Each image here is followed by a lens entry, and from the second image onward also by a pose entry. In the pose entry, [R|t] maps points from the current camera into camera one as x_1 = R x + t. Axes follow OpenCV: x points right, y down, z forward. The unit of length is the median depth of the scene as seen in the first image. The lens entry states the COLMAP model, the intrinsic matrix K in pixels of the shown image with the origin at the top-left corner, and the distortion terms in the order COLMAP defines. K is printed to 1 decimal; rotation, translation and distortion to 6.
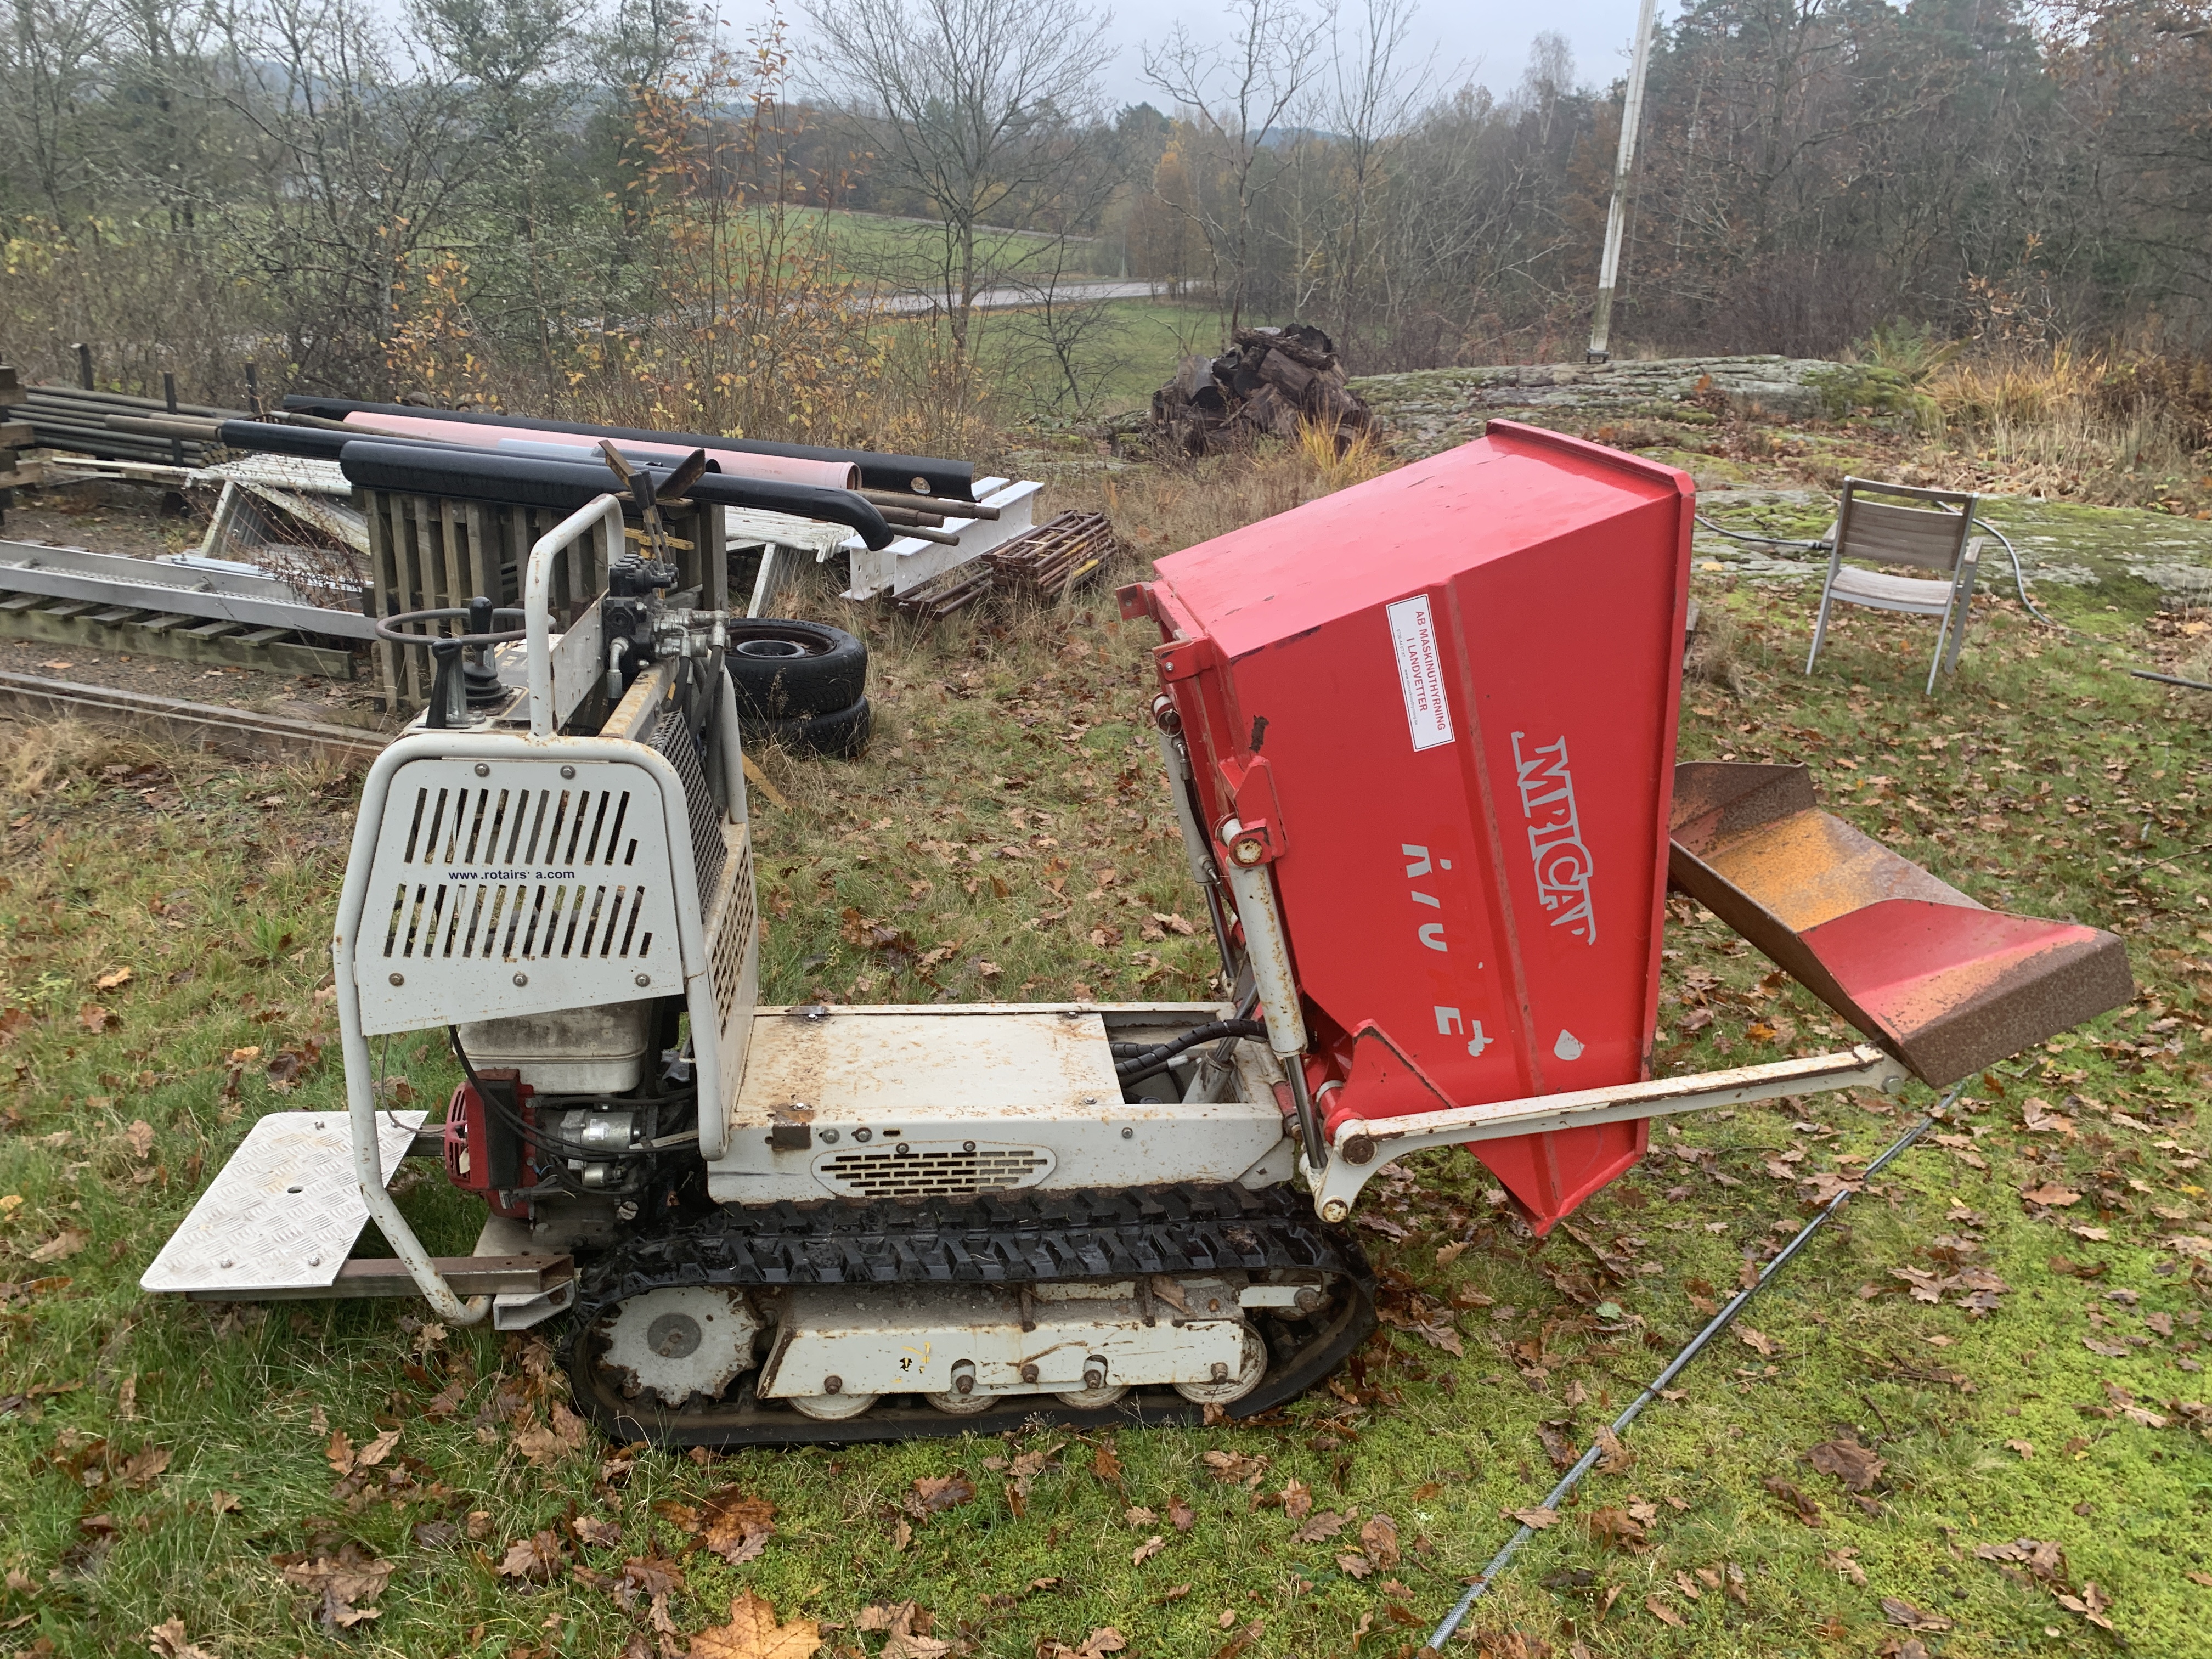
lens RADIAL K [[1716.7, 0, 1110.3], [0, 1716.7, 785.4], [0, 0, 1]] dist [0.190225, -0.483351]
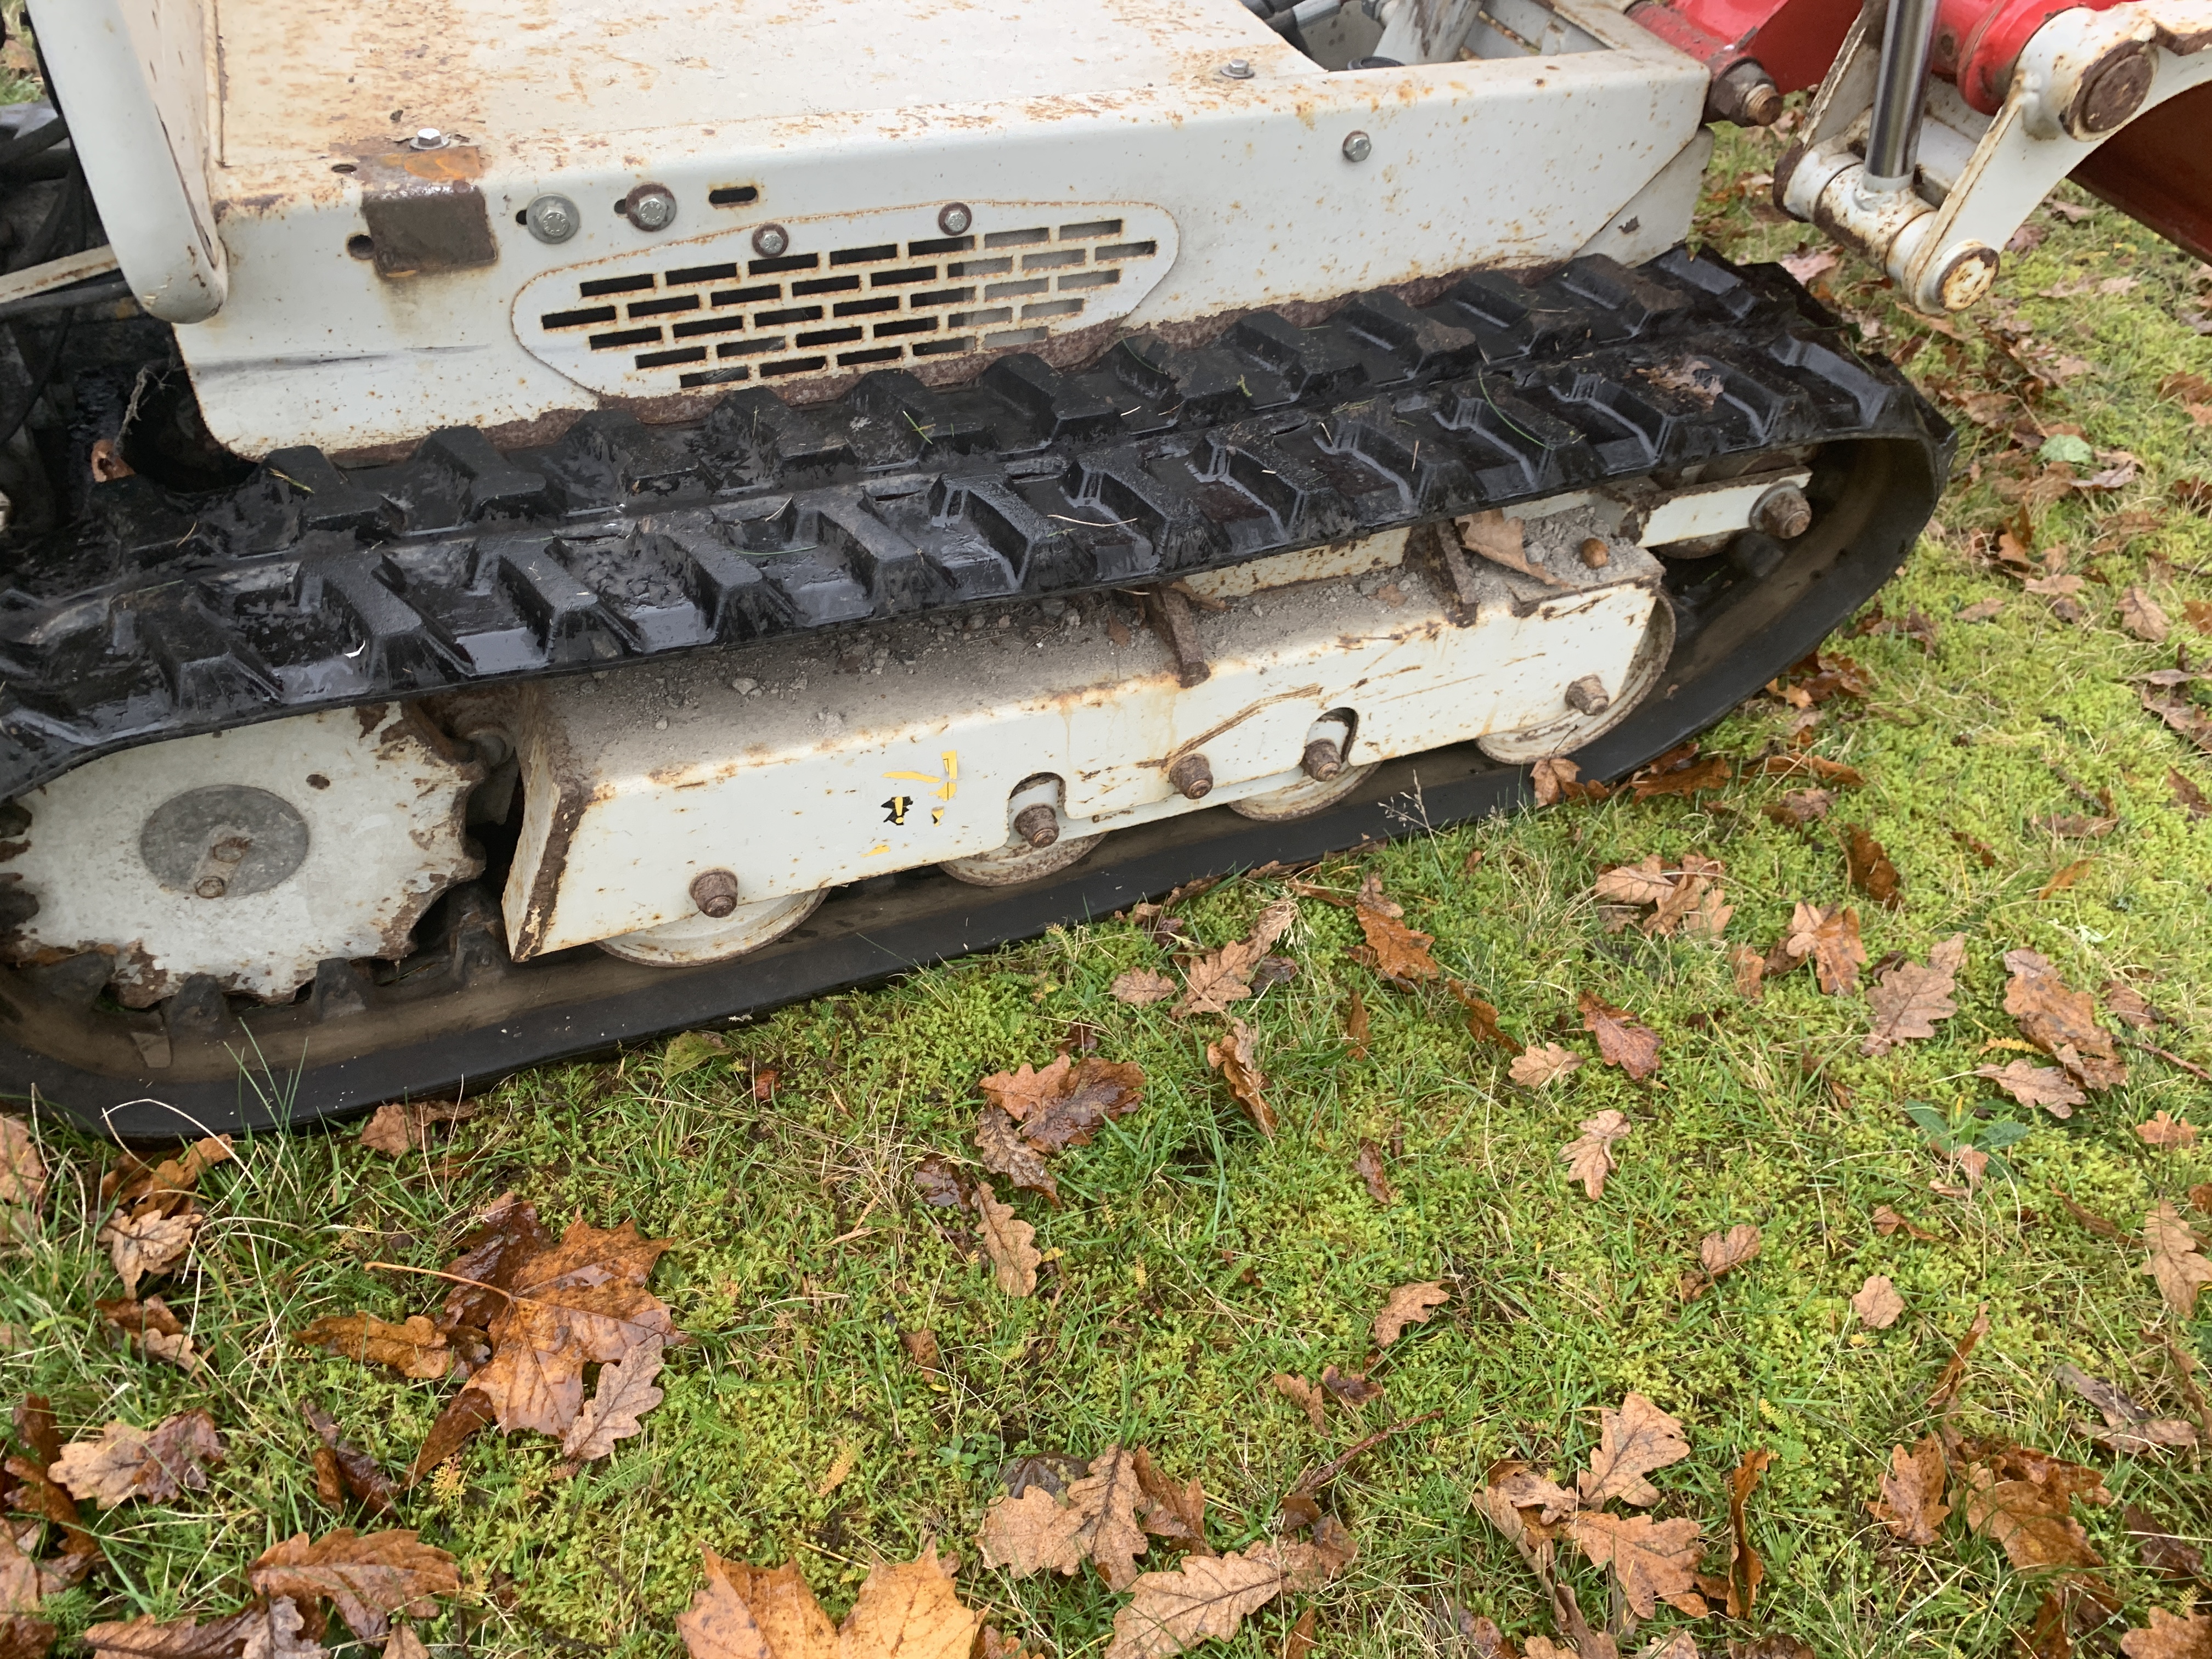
lens RADIAL K [[1756.6, 0, 1106.0], [0, 1756.6, 829.5], [0, 0, 1]] dist [0.033654, -0.074982]
pose [[0.968151, -0.163709, 0.189427, -0.144143], [0.059657, 0.885649, 0.460507, 0.159876], [-0.243155, -0.434539, 0.867209, 0.646751]]
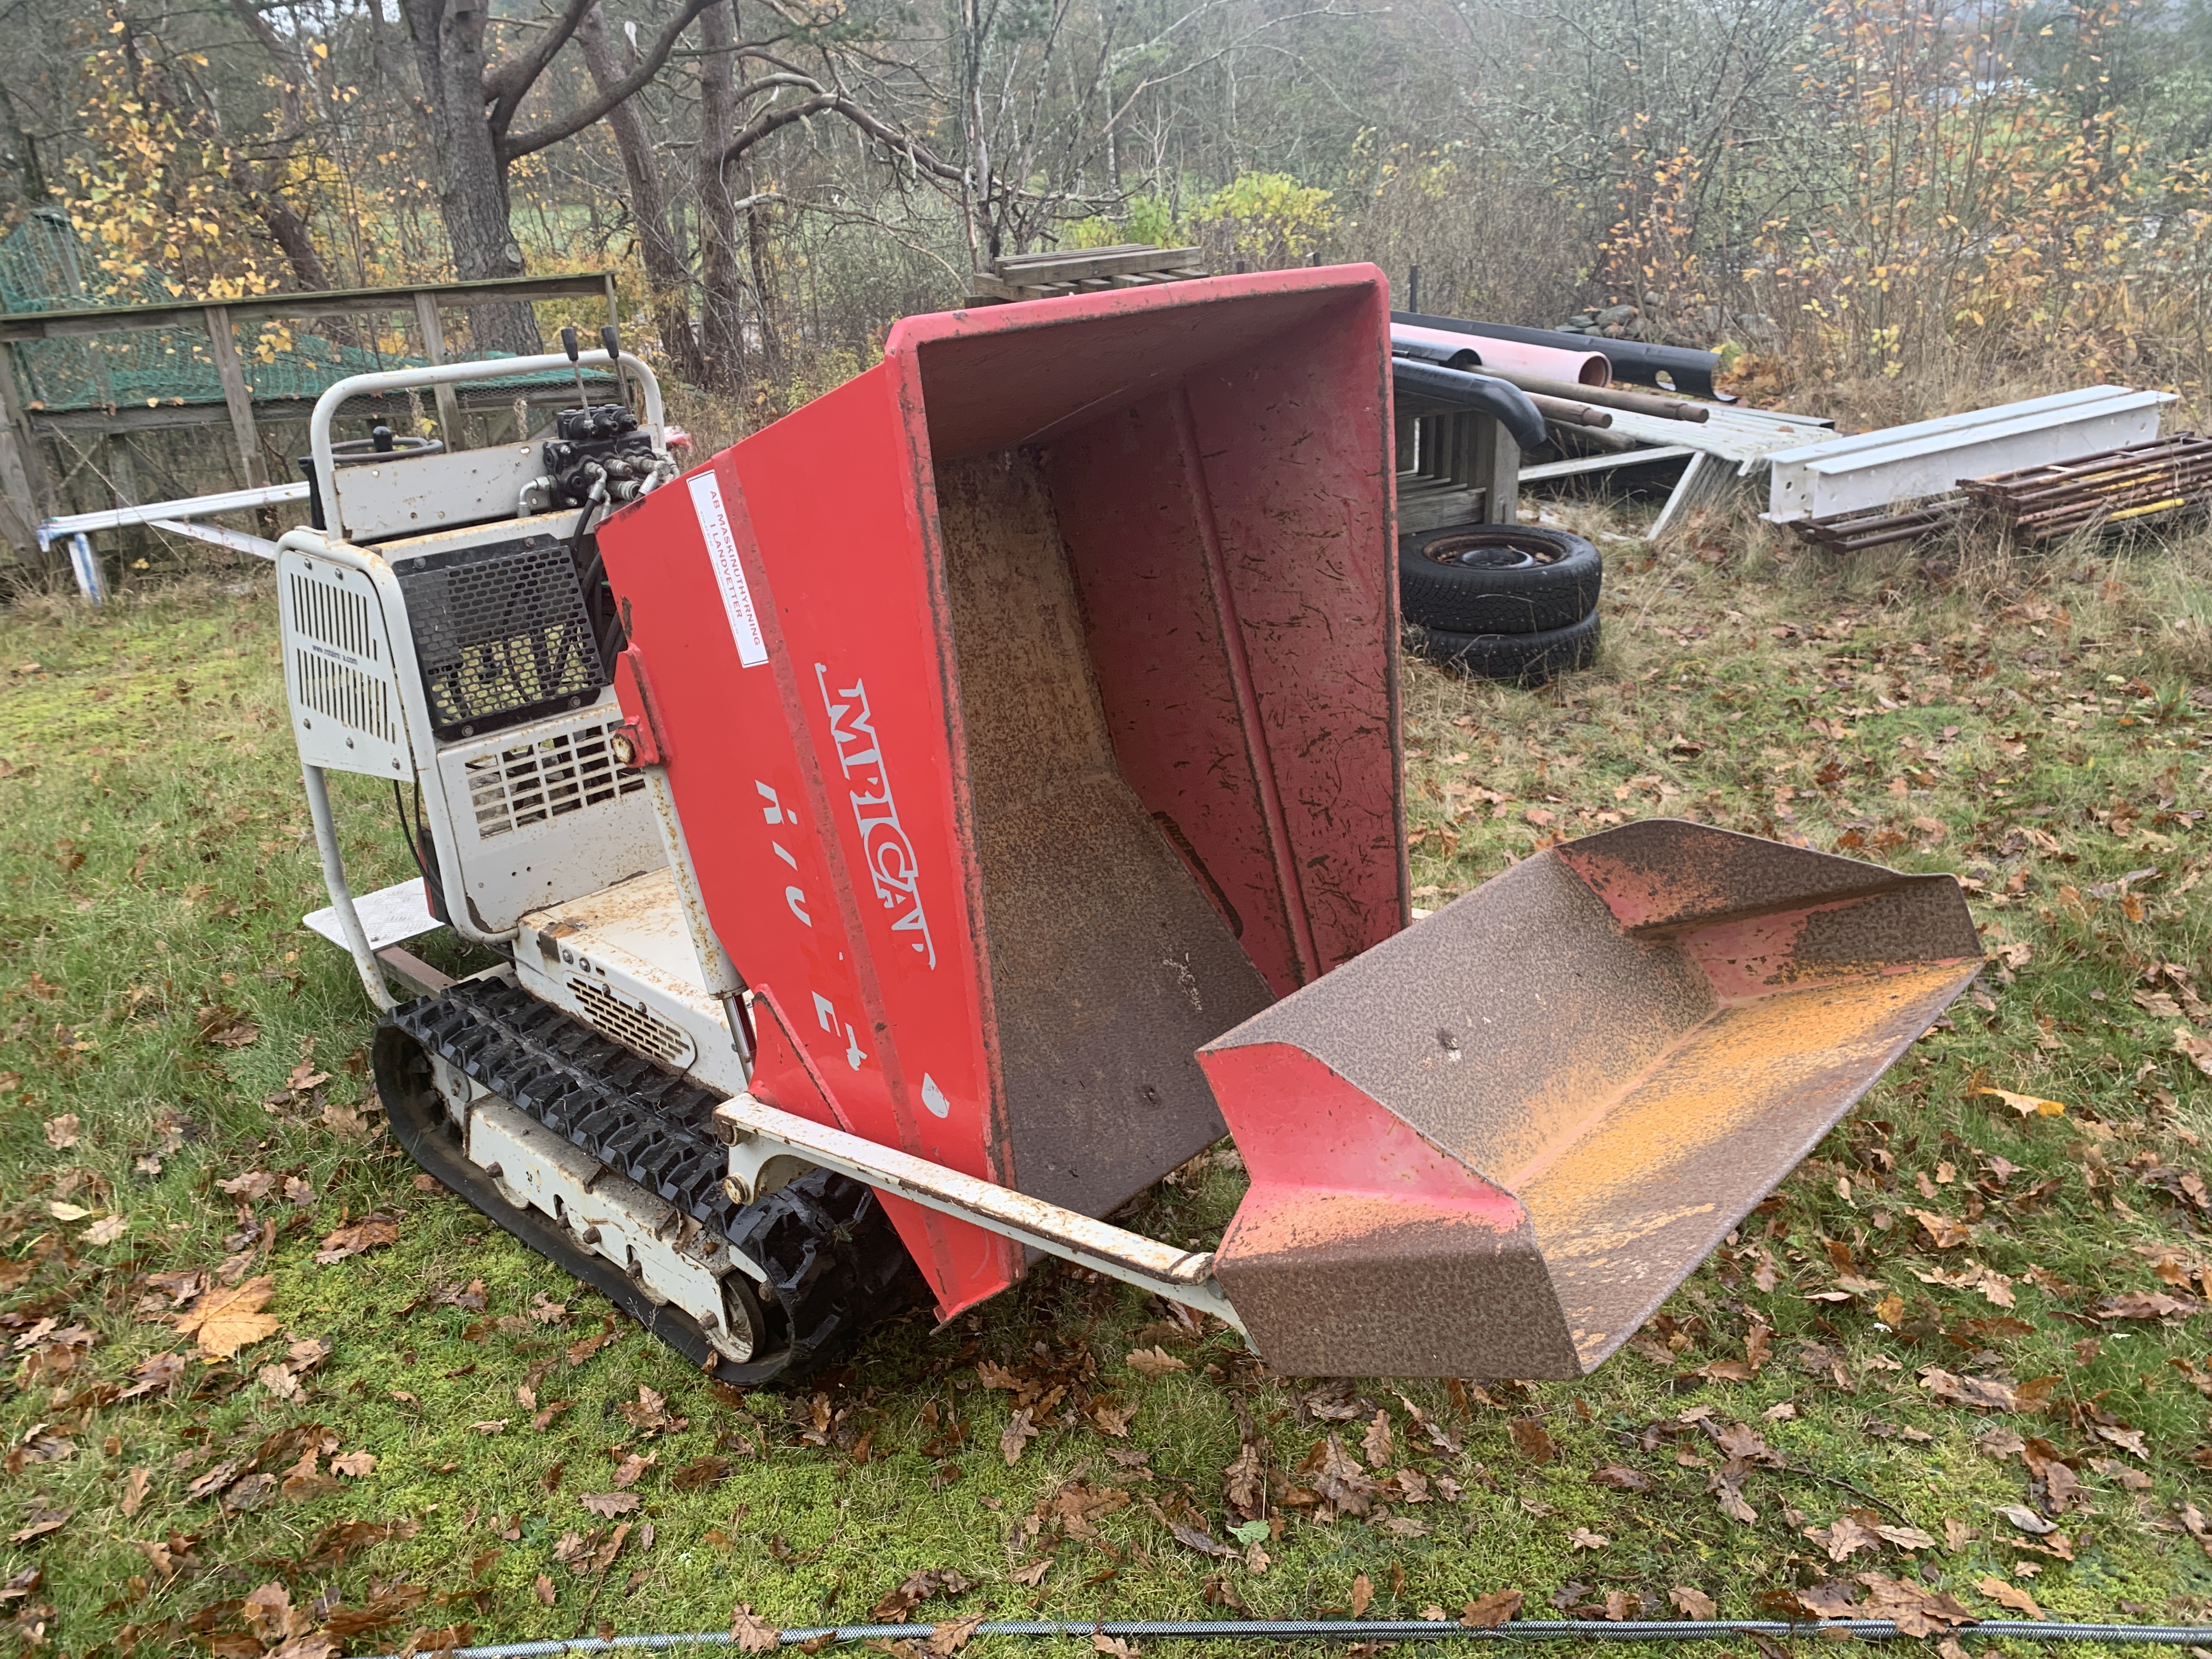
lens RADIAL K [[1716.7, 0, 1110.3], [0, 1716.7, 785.4], [0, 0, 1]] dist [0.190225, -0.483351]
pose [[0.632866, 0.198034, -0.748508, 0.842270], [-0.164586, 0.979052, 0.119871, -0.085007], [0.756566, 0.047332, 0.652202, 0.557843]]
